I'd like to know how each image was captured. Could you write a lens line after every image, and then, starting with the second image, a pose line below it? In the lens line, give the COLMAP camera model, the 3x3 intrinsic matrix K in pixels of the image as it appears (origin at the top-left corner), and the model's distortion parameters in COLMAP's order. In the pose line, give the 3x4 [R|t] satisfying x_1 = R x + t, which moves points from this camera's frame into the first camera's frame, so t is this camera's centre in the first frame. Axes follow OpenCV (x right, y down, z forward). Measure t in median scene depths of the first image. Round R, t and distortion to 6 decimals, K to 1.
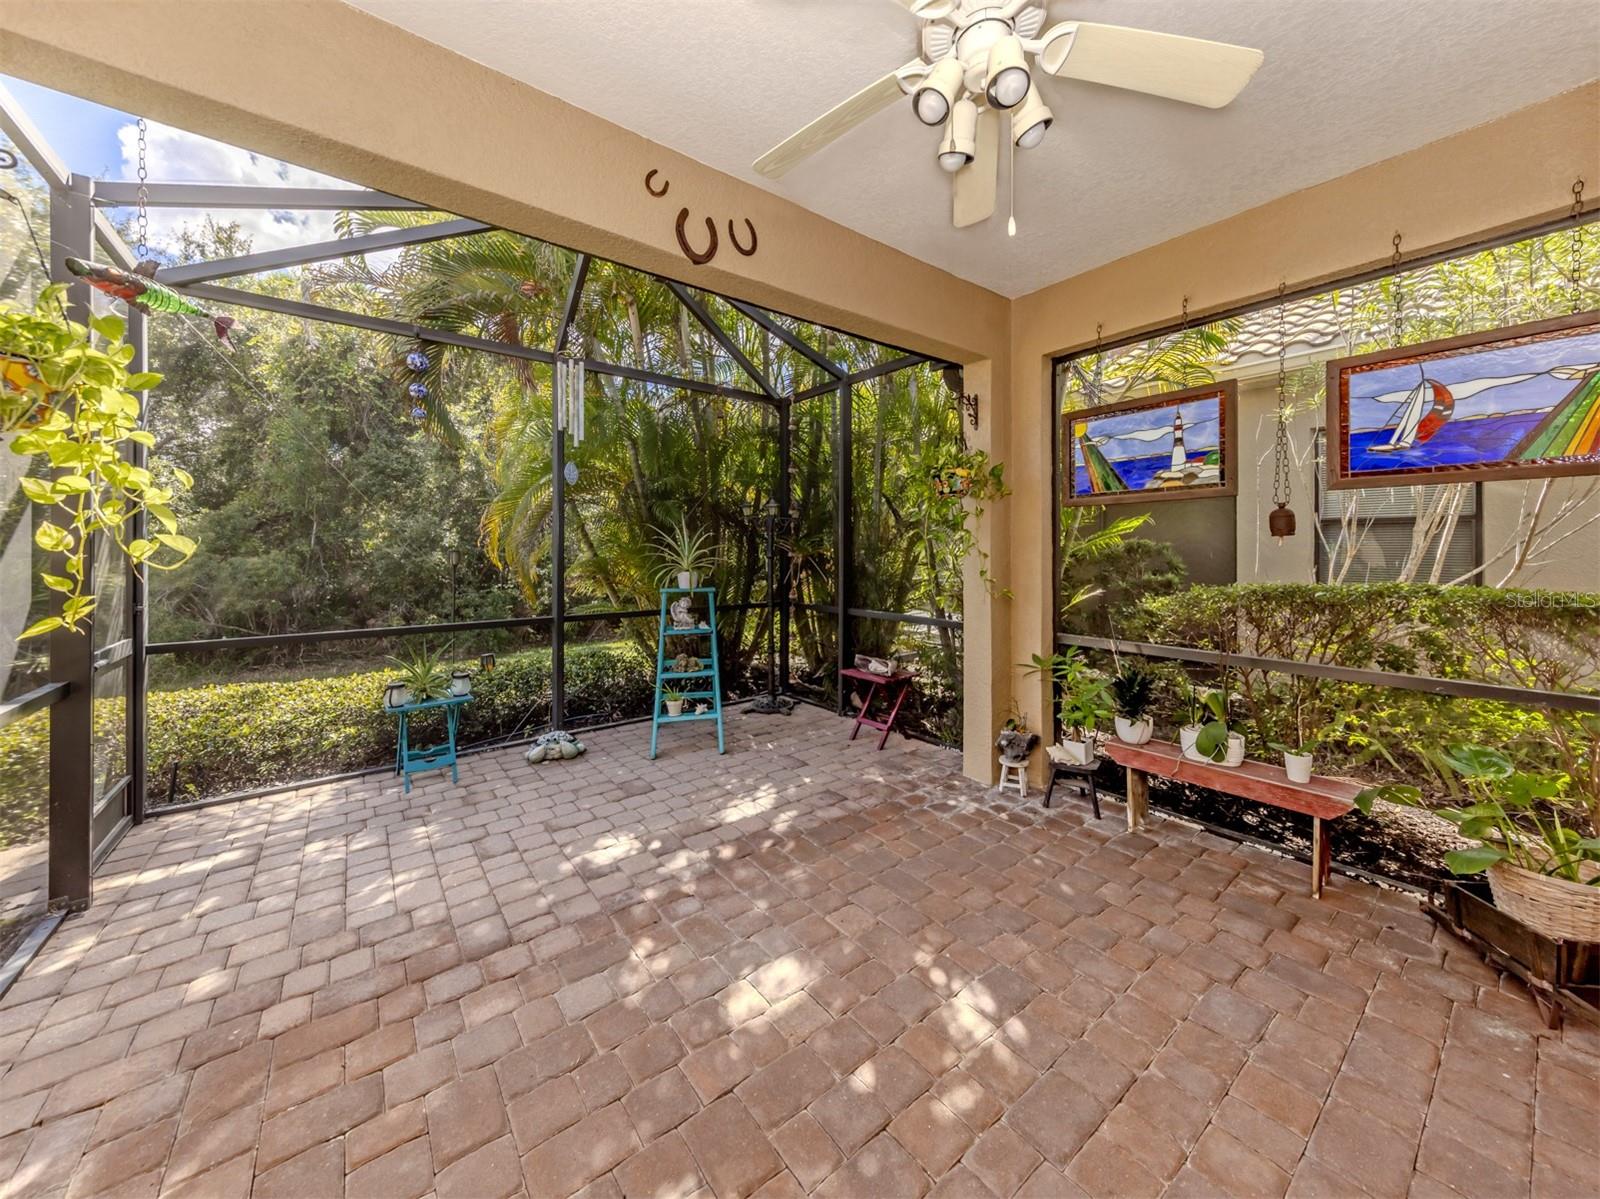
lens RADIAL K [[590.7, 0, 803.4], [0, 590.7, 546.2], [0, 0, 1]] dist [0.017932, -0.002546]
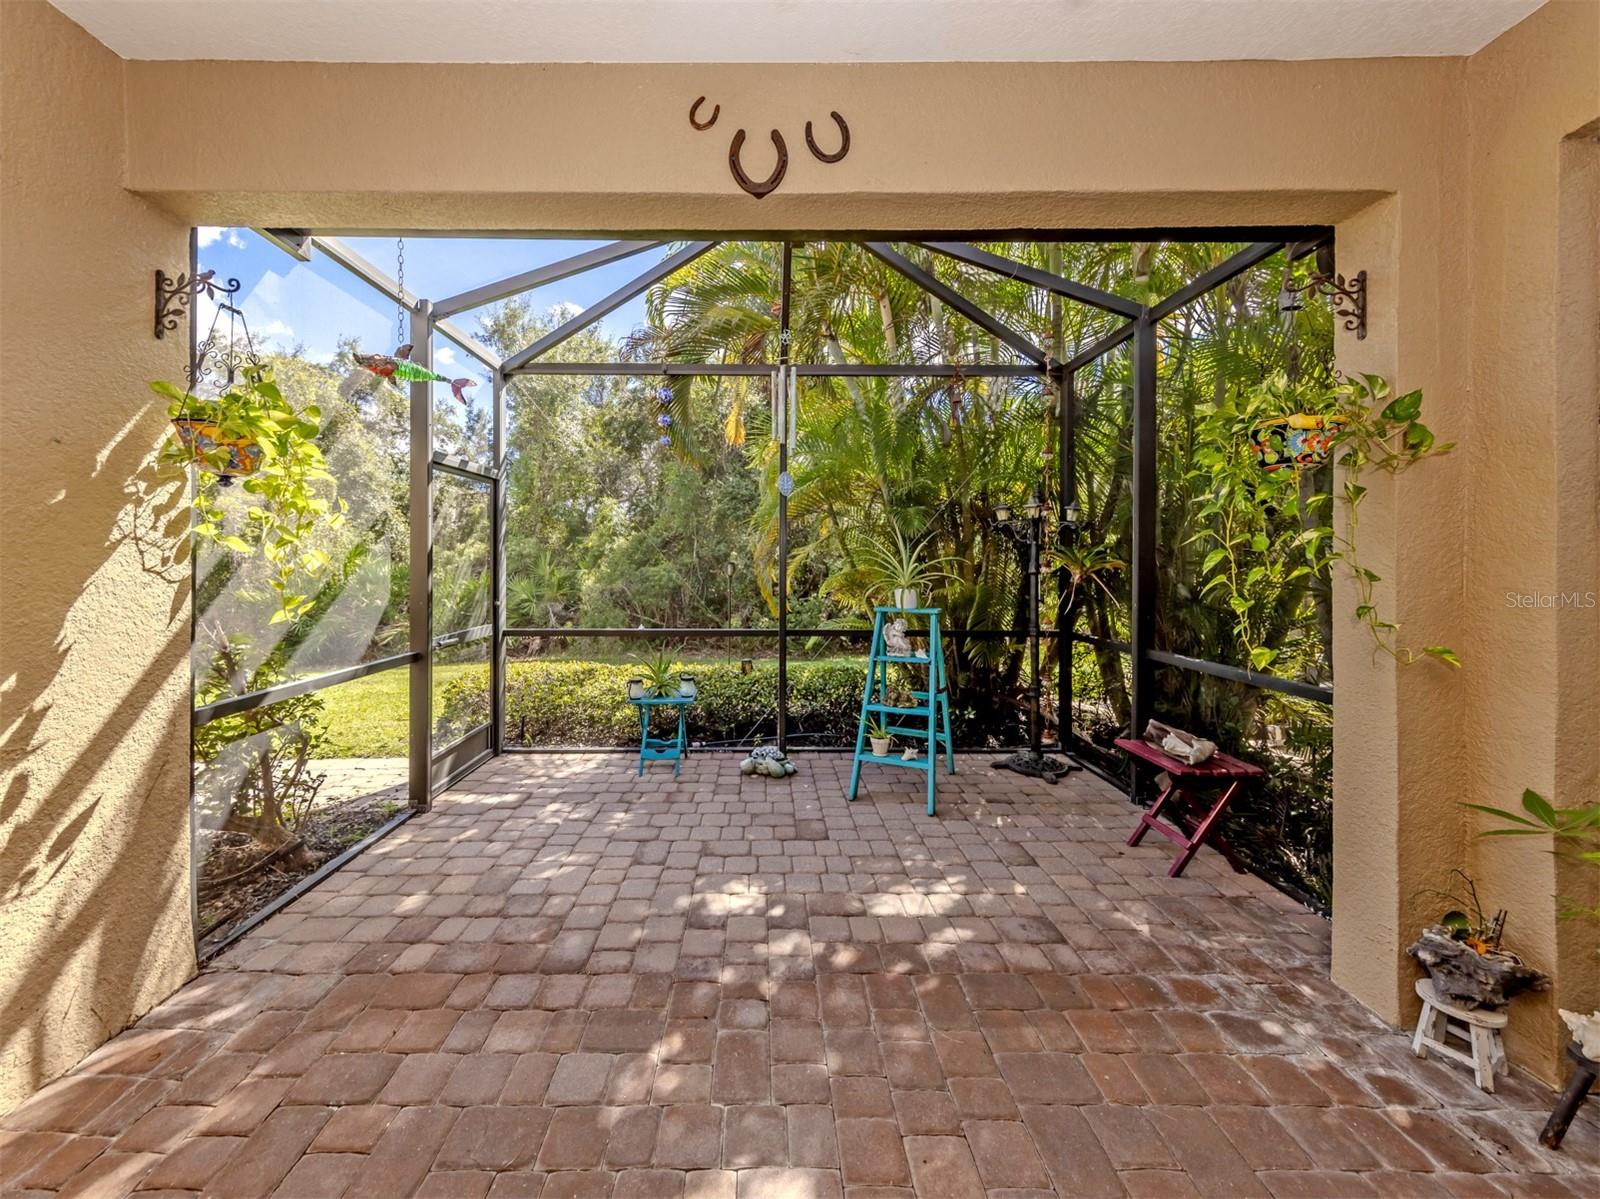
lens RADIAL K [[583.9, 0, 762.6], [0, 583.9, 560.2], [0, 0, 1]] dist [0.012632, -0.001777]
pose [[0.789436, 0.001372, -0.613831, 0.234437], [0.000300, 0.999997, 0.002620, -0.000383], [0.613832, -0.002252, 0.789433, 0.310428]]
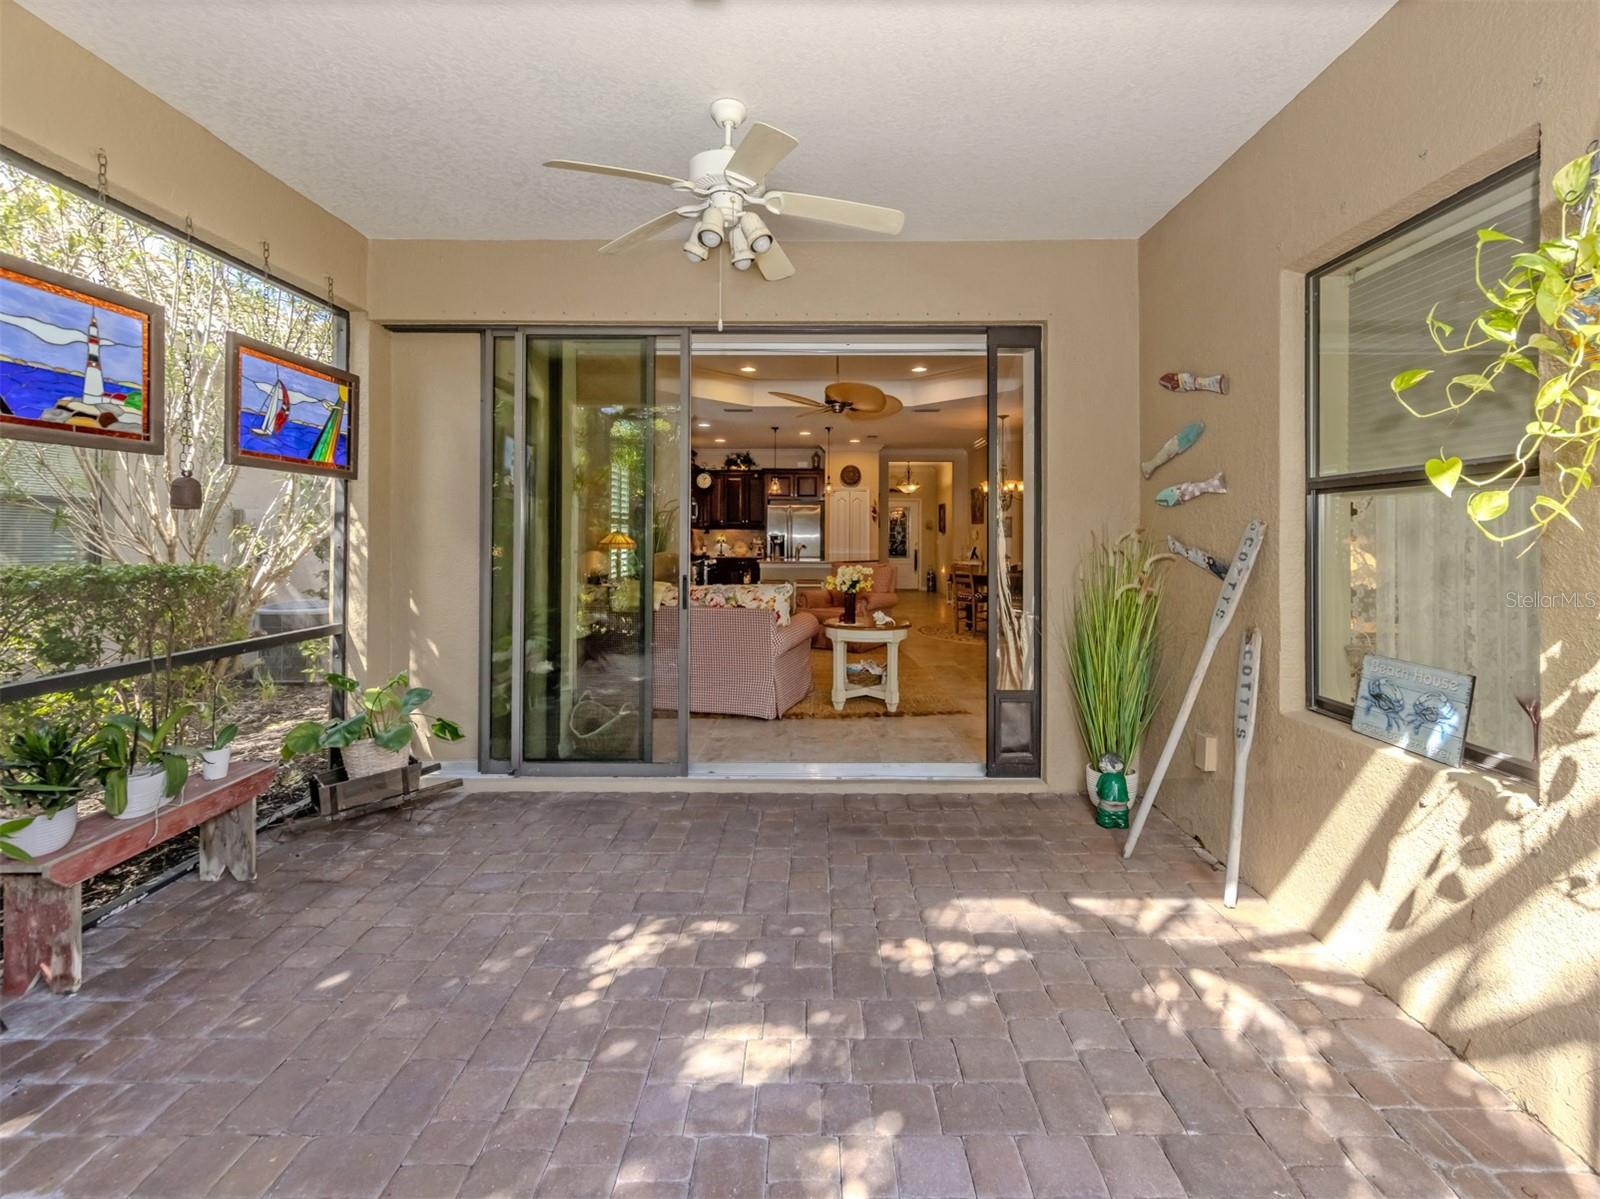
lens RADIAL K [[750.0, 0, 800.0], [0, 750.0, 599.5], [0, 0, 1]] dist [-0.001101, -0.000198]
pose [[-0.782951, -0.050181, 0.620056, -0.477979], [-0.001591, 0.996899, 0.078670, 0.020066], [-0.622081, 0.060608, -0.780604, 1.119820]]
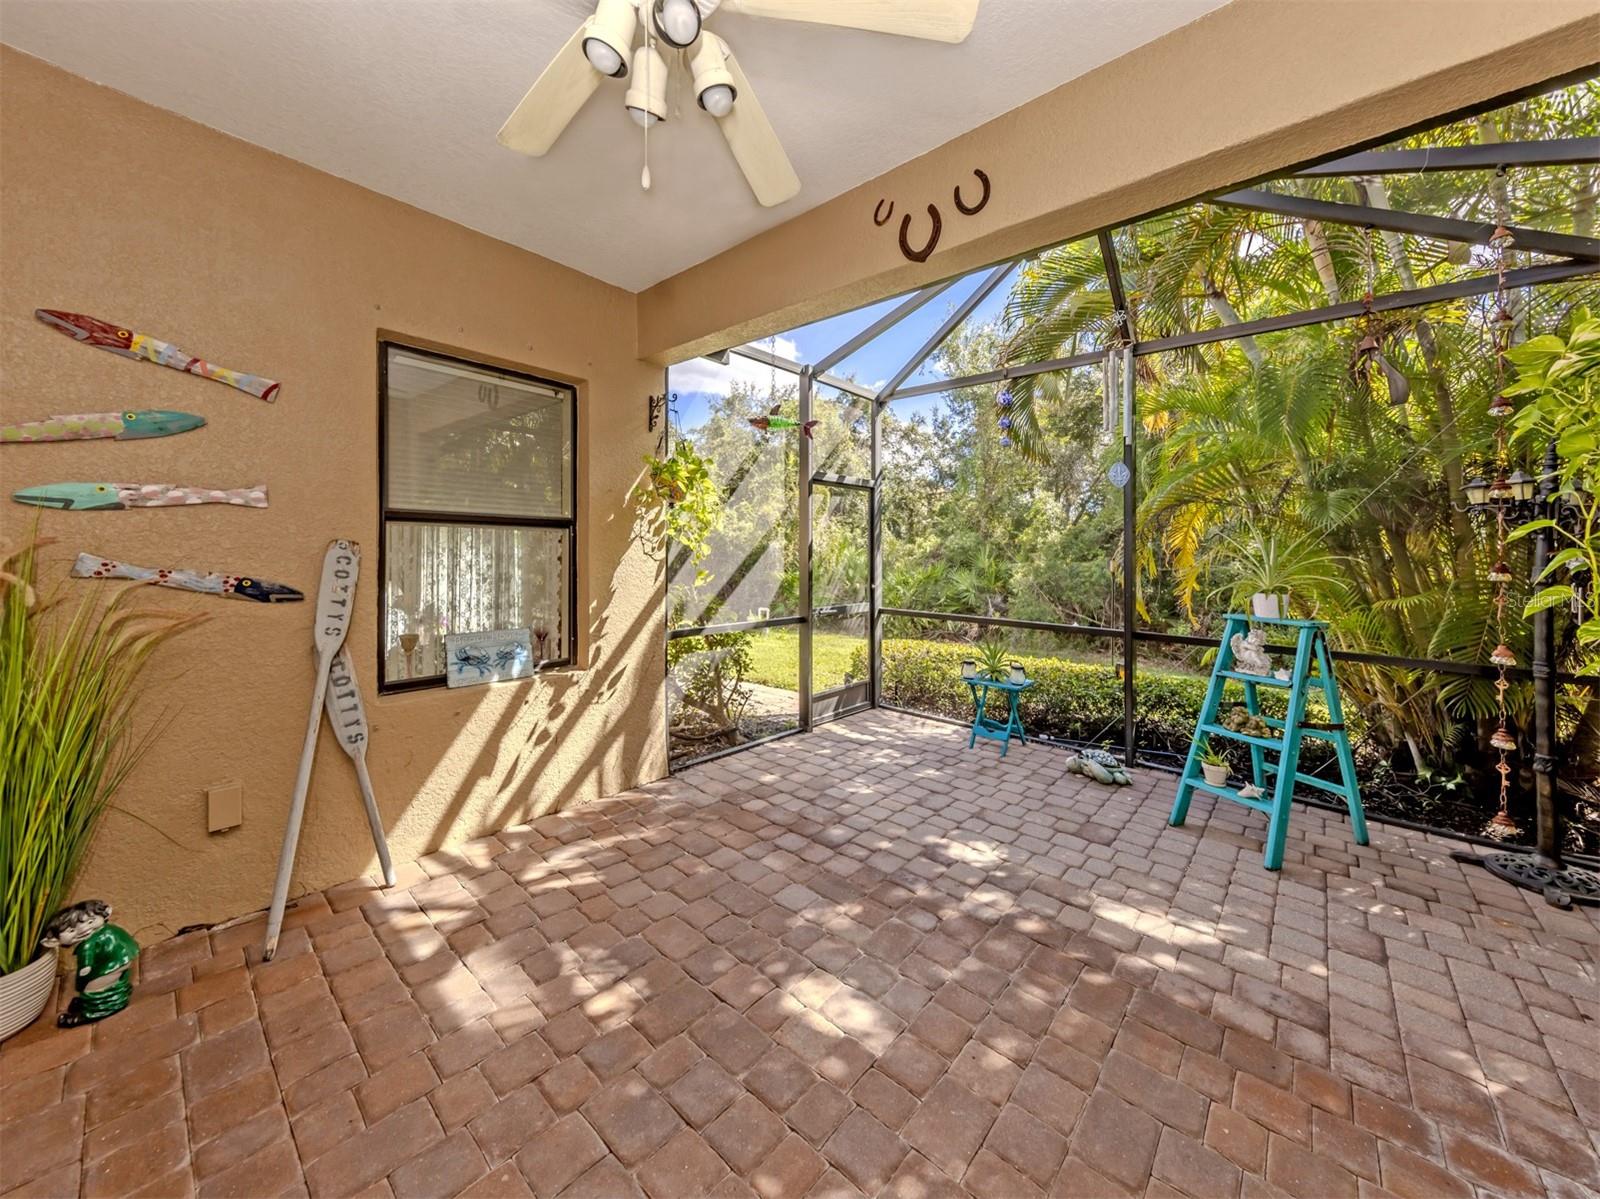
lens RADIAL K [[589.7, 0, 806.7], [0, 589.7, 559.5], [0, 0, 1]] dist [0.009679, -0.000285]
pose [[0.190170, 0.019690, -0.981554, 0.563341], [-0.014487, 0.999746, 0.017248, -0.001941], [0.981644, 0.010939, 0.190407, 0.489938]]
